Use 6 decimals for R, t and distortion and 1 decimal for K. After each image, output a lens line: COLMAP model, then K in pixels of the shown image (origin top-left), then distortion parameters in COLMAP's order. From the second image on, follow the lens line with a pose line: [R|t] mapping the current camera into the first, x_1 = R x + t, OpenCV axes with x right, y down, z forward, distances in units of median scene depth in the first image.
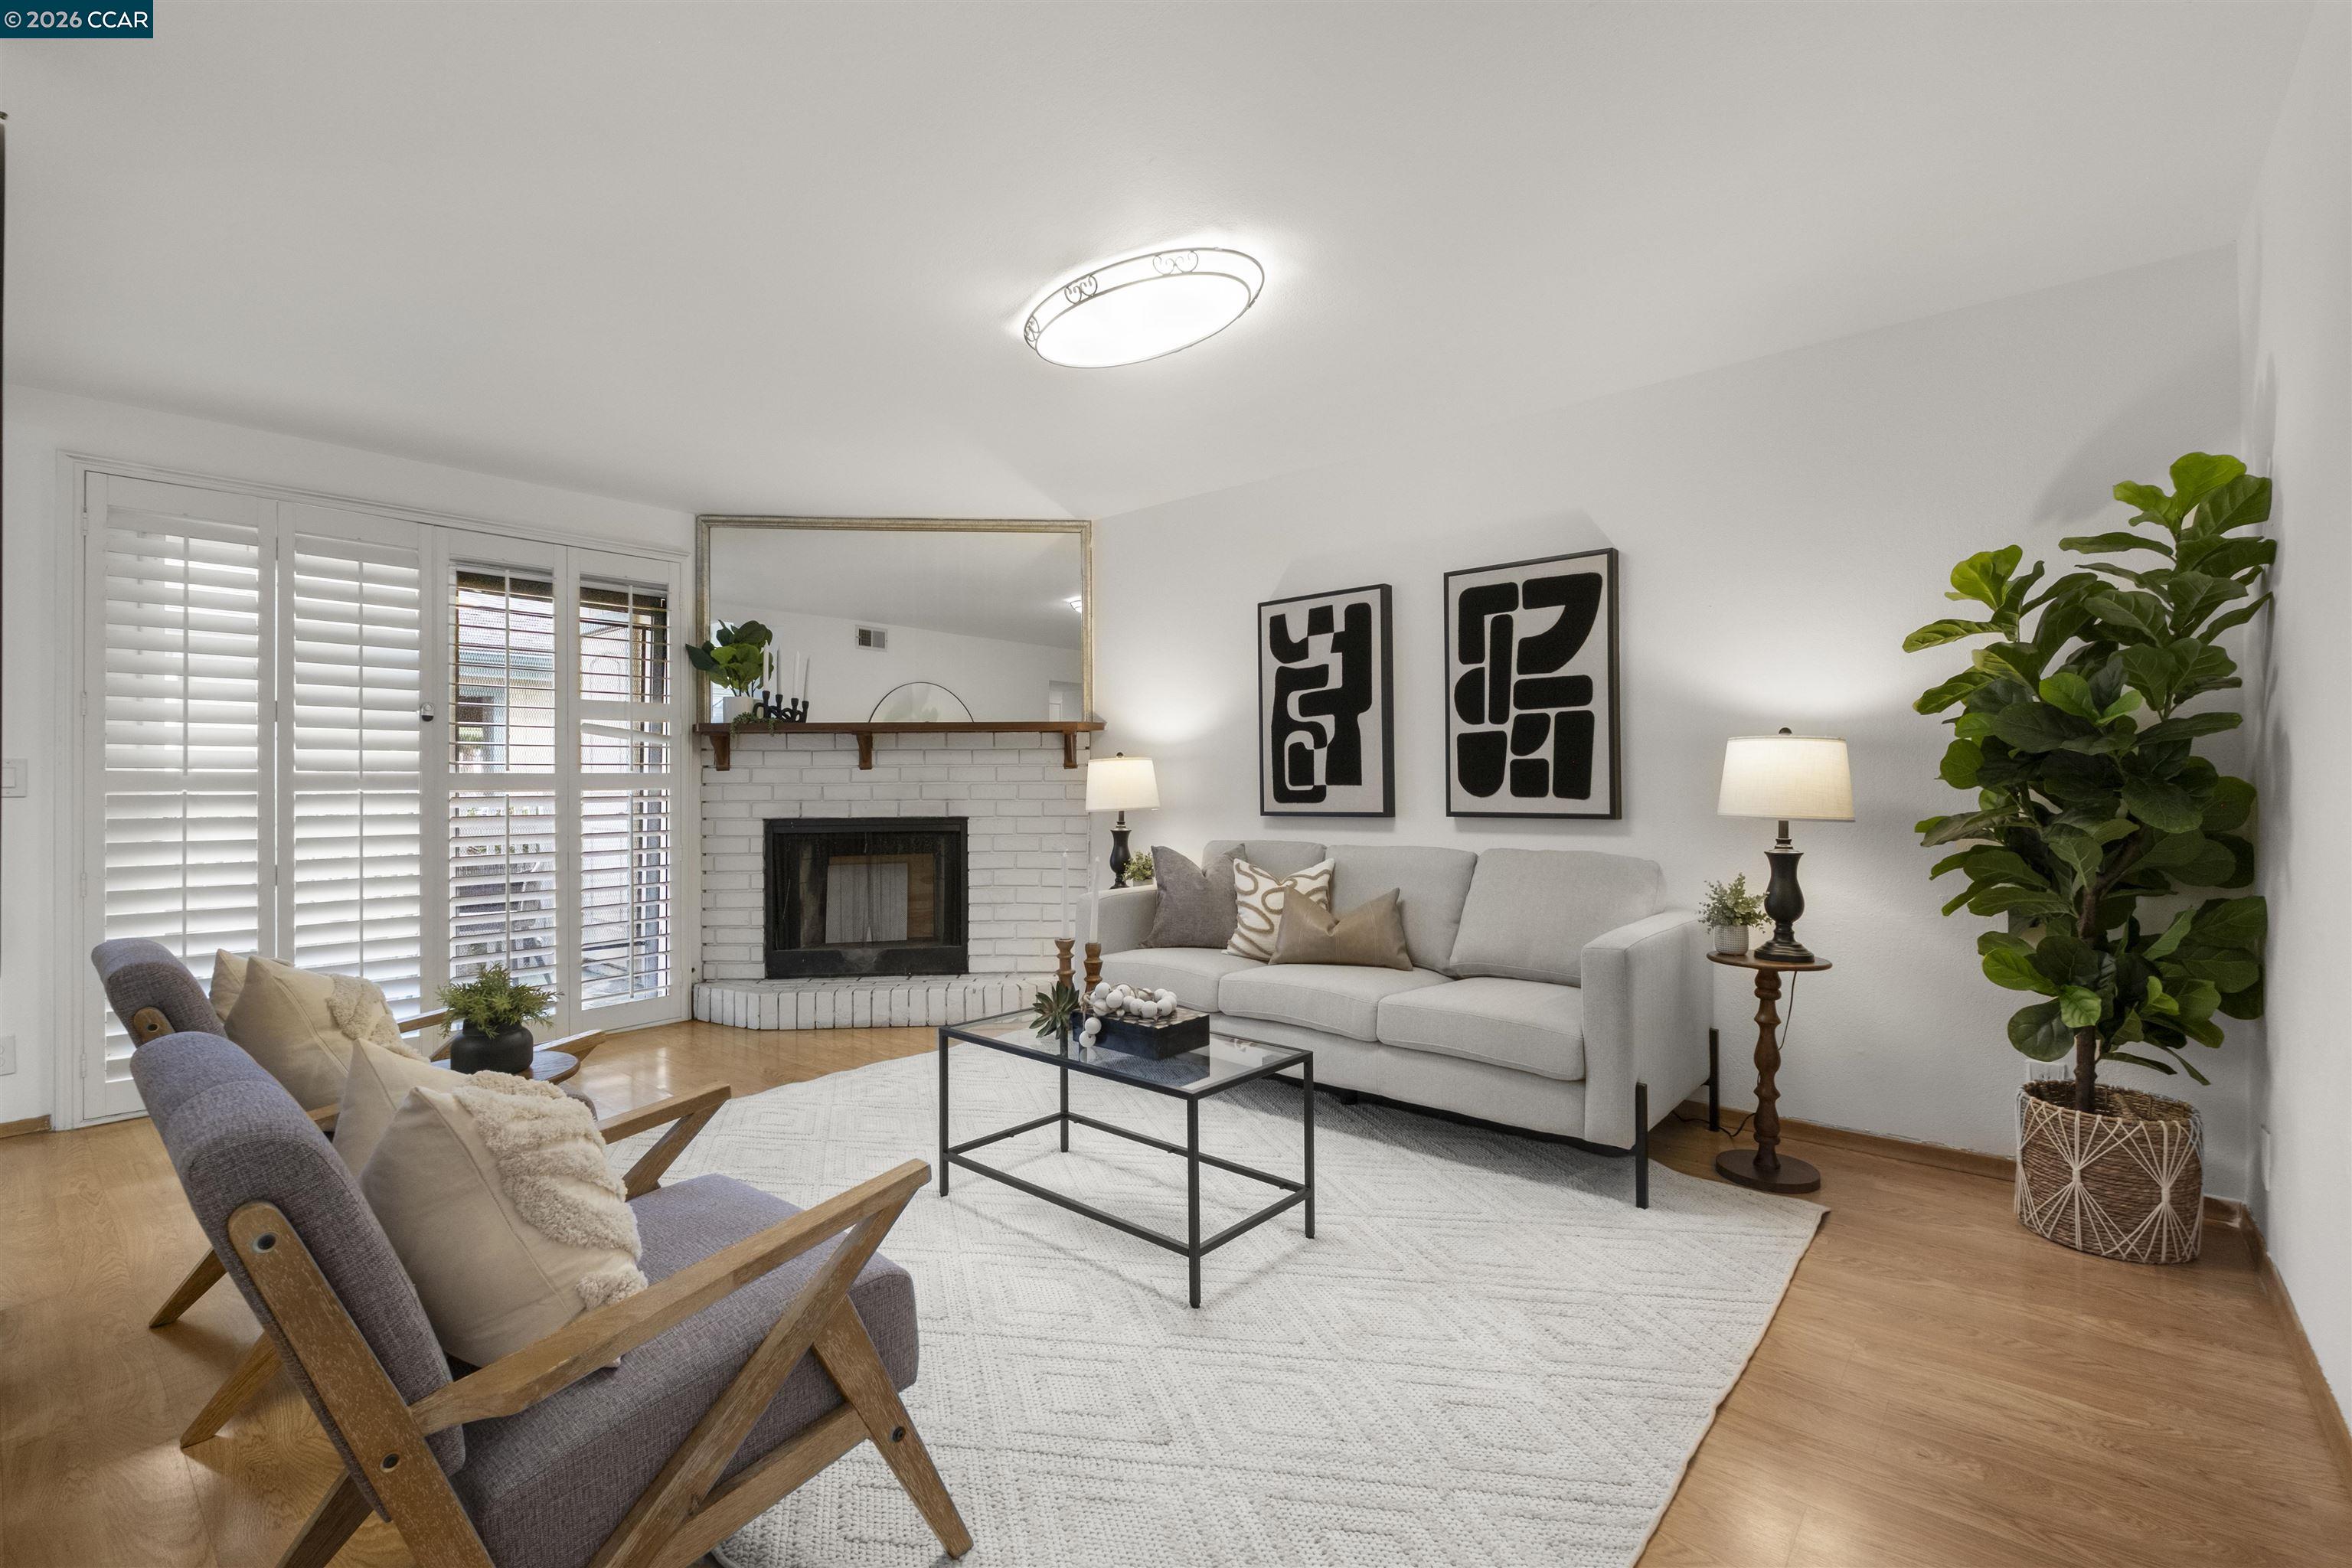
lens RADIAL K [[1037.8, 0, 1176.0], [0, 1037.8, 784.0], [0, 0, 1]] dist [0.025836, -0.000221]
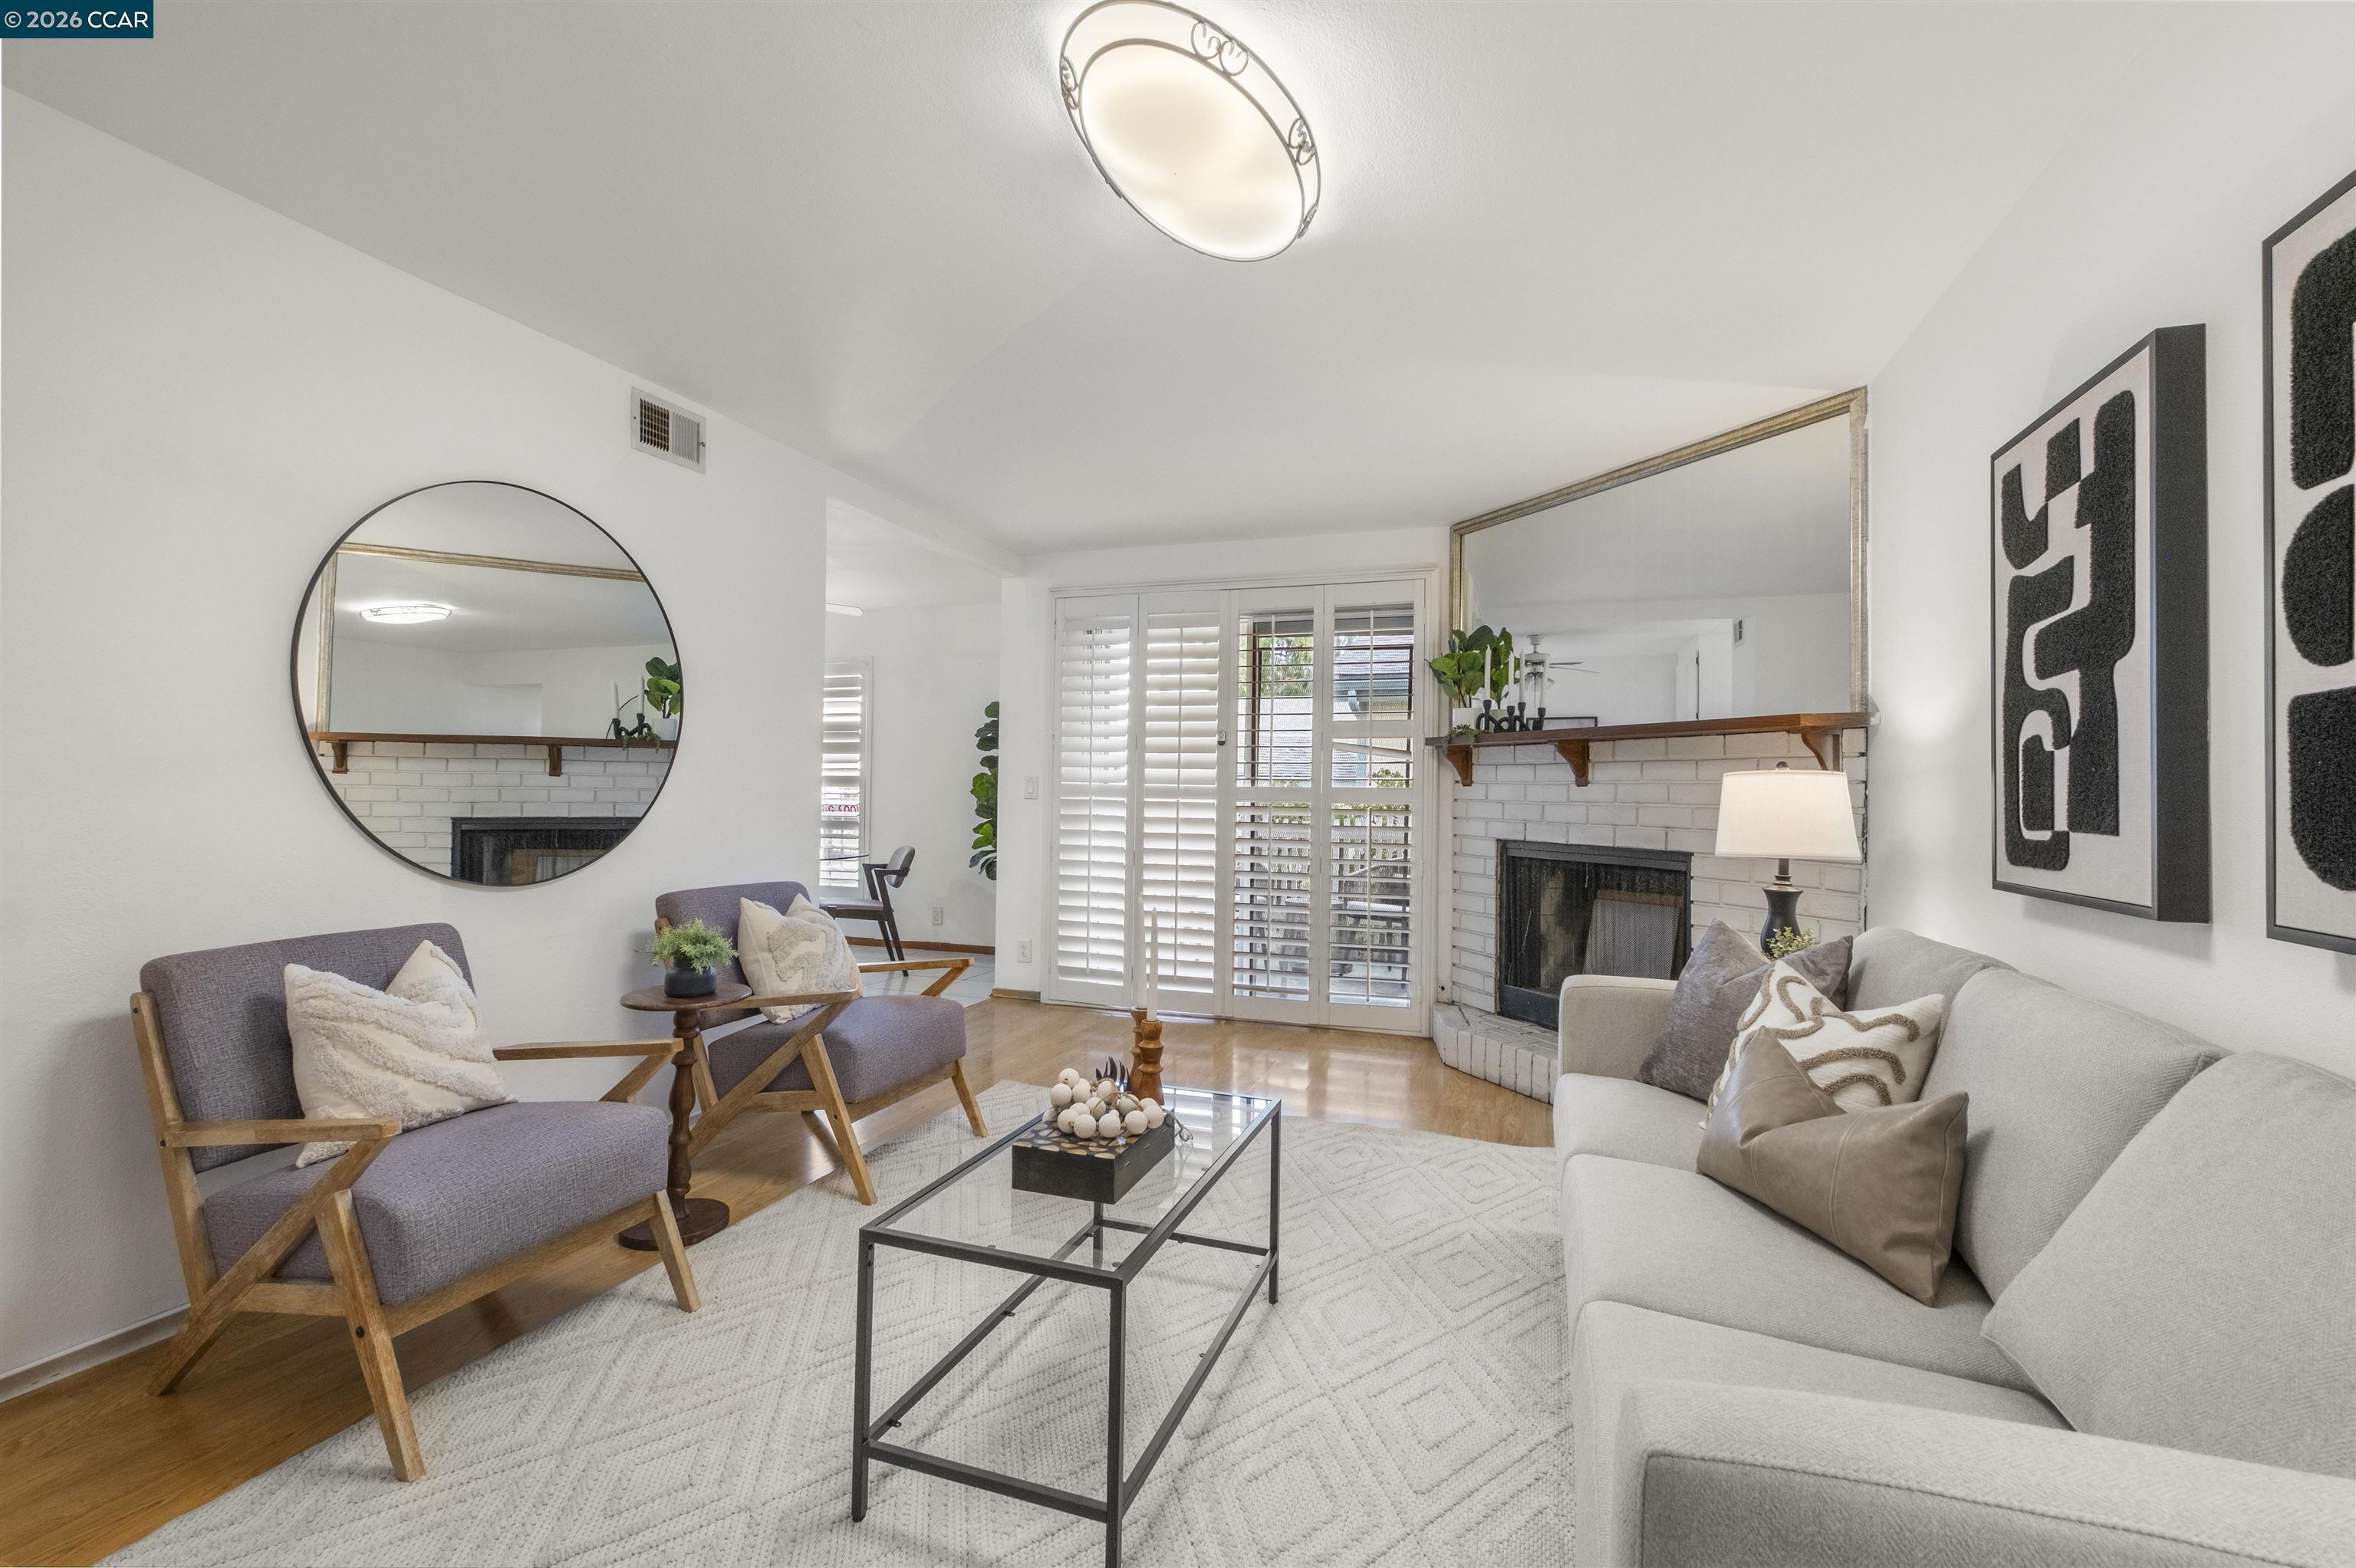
lens RADIAL K [[1018.7, 0, 1178.0], [0, 1018.7, 784.0], [0, 0, 1]] dist [-0.002934, -0.000590]
pose [[0.370615, 0.007158, -0.928759, 0.389506], [-0.019684, 0.999806, -0.000150, -0.011070], [0.928578, 0.018337, 0.370684, 0.475258]]
